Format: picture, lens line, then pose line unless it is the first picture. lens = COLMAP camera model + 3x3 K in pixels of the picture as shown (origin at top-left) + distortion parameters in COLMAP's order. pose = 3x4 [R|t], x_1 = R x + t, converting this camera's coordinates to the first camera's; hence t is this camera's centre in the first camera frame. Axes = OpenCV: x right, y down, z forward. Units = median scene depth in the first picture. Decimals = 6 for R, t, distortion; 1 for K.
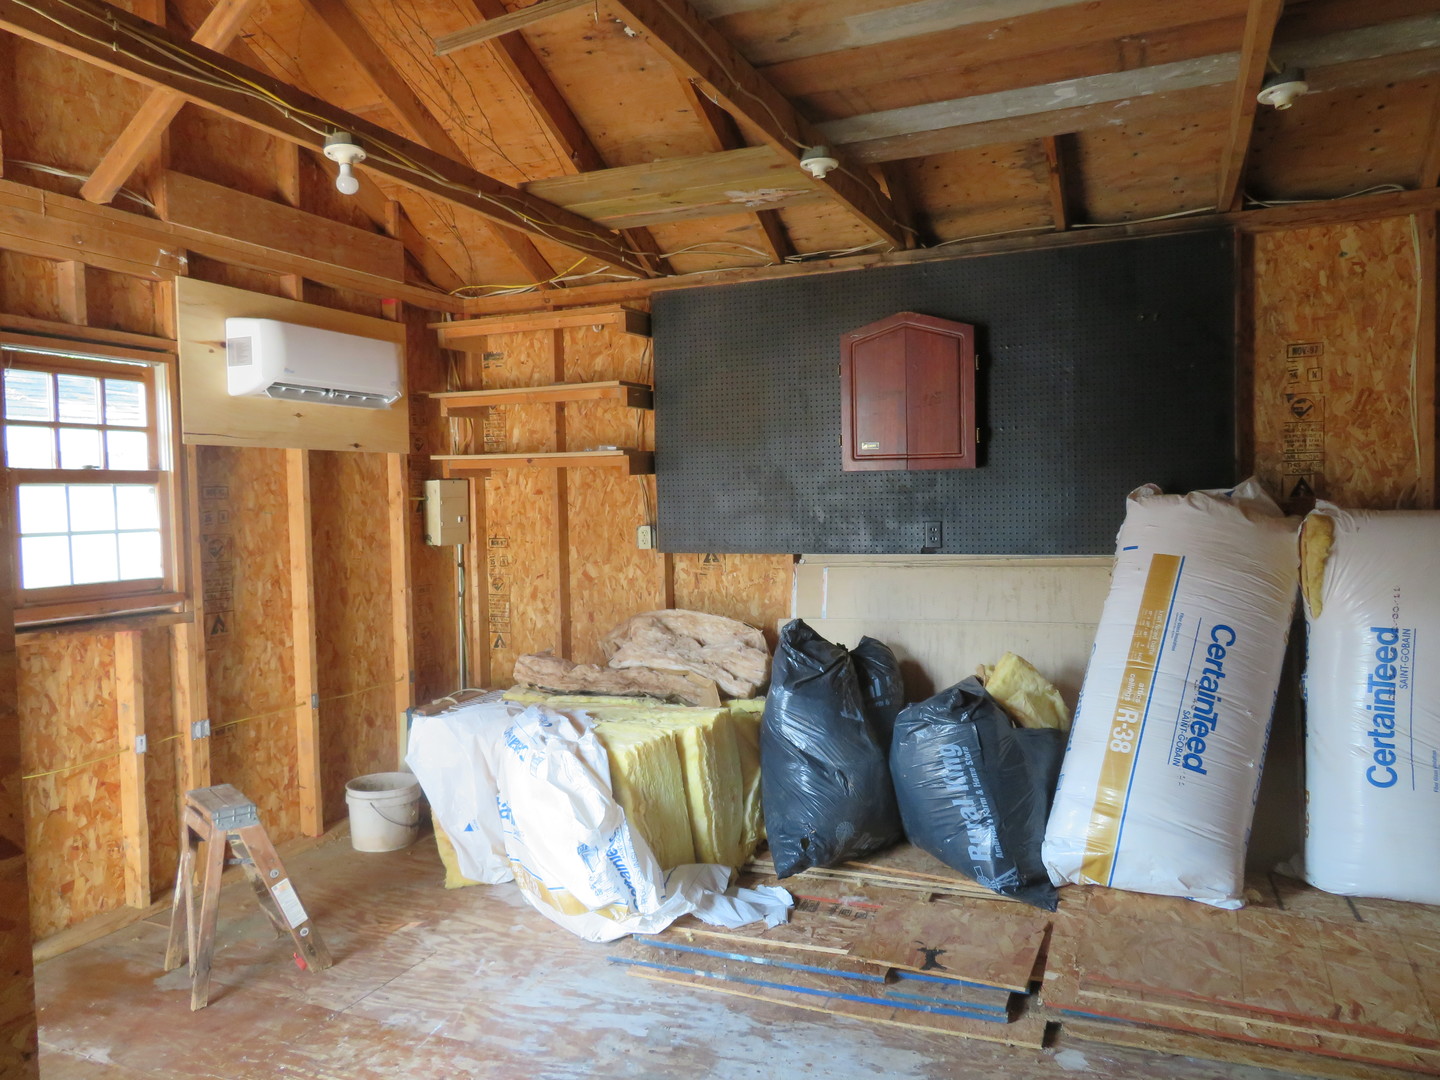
lens RADIAL K [[1045.8, 0, 720.0], [0, 1045.8, 540.0], [0, 0, 1]] dist [-0.001334, 0.001799]
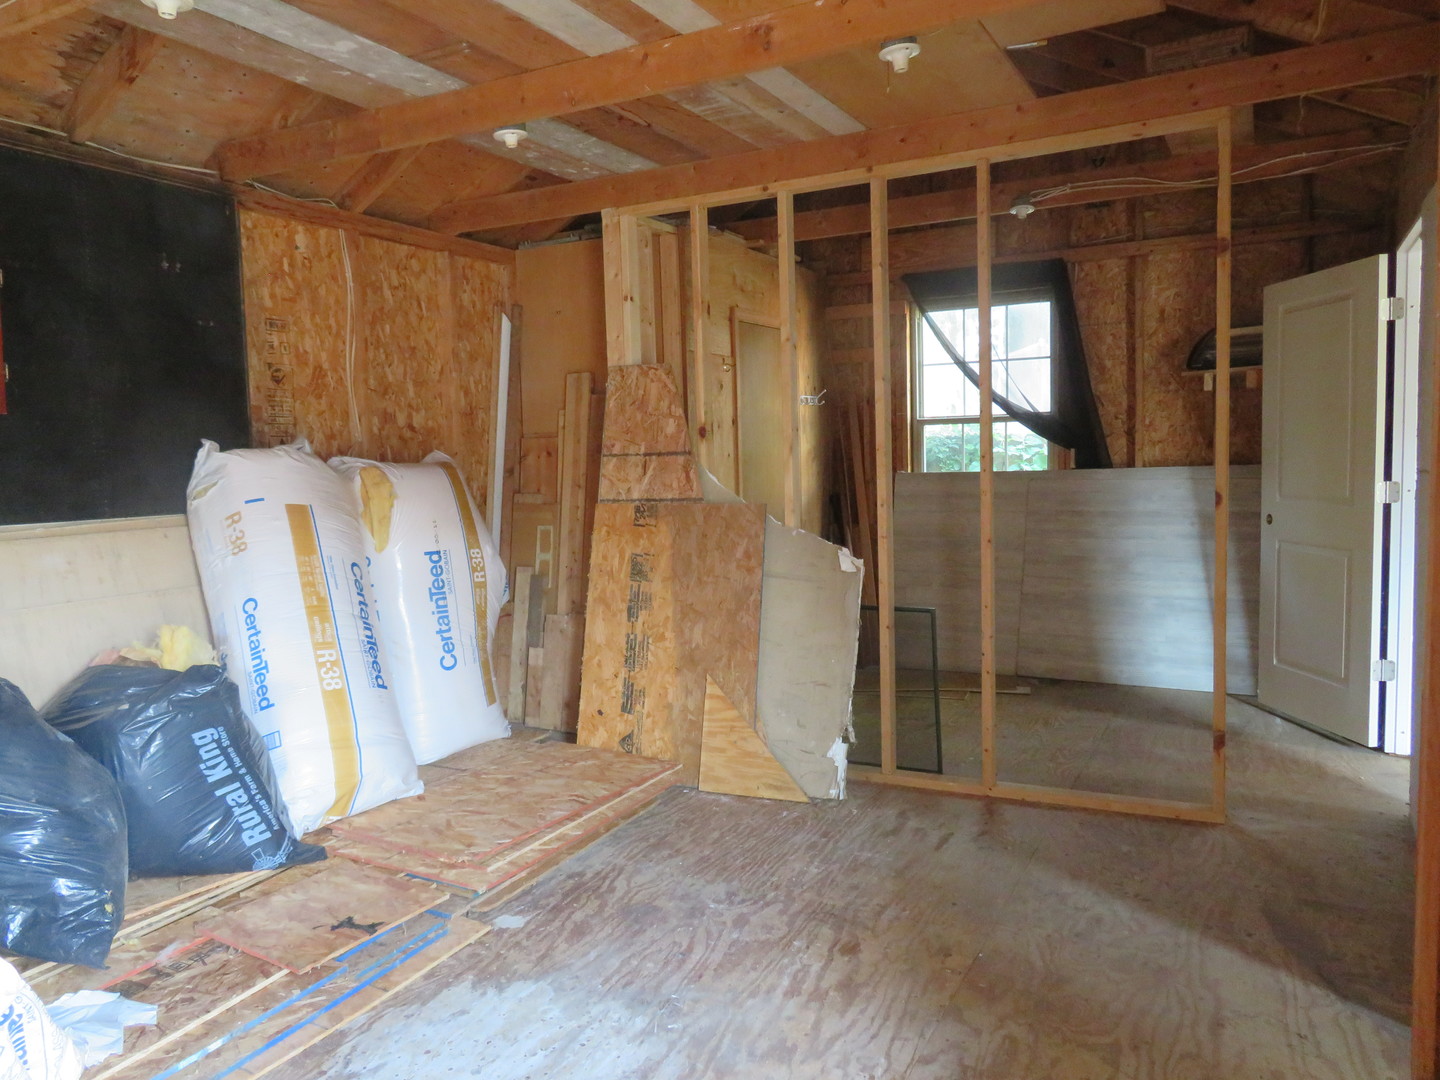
lens RADIAL K [[1045.8, 0, 720.0], [0, 1045.8, 540.0], [0, 0, 1]] dist [-0.001334, 0.001799]
pose [[0.066952, -0.057760, 0.996083, -0.618130], [0.065479, 0.996425, 0.053379, 0.022445], [-0.995605, 0.061649, 0.070494, 0.523200]]
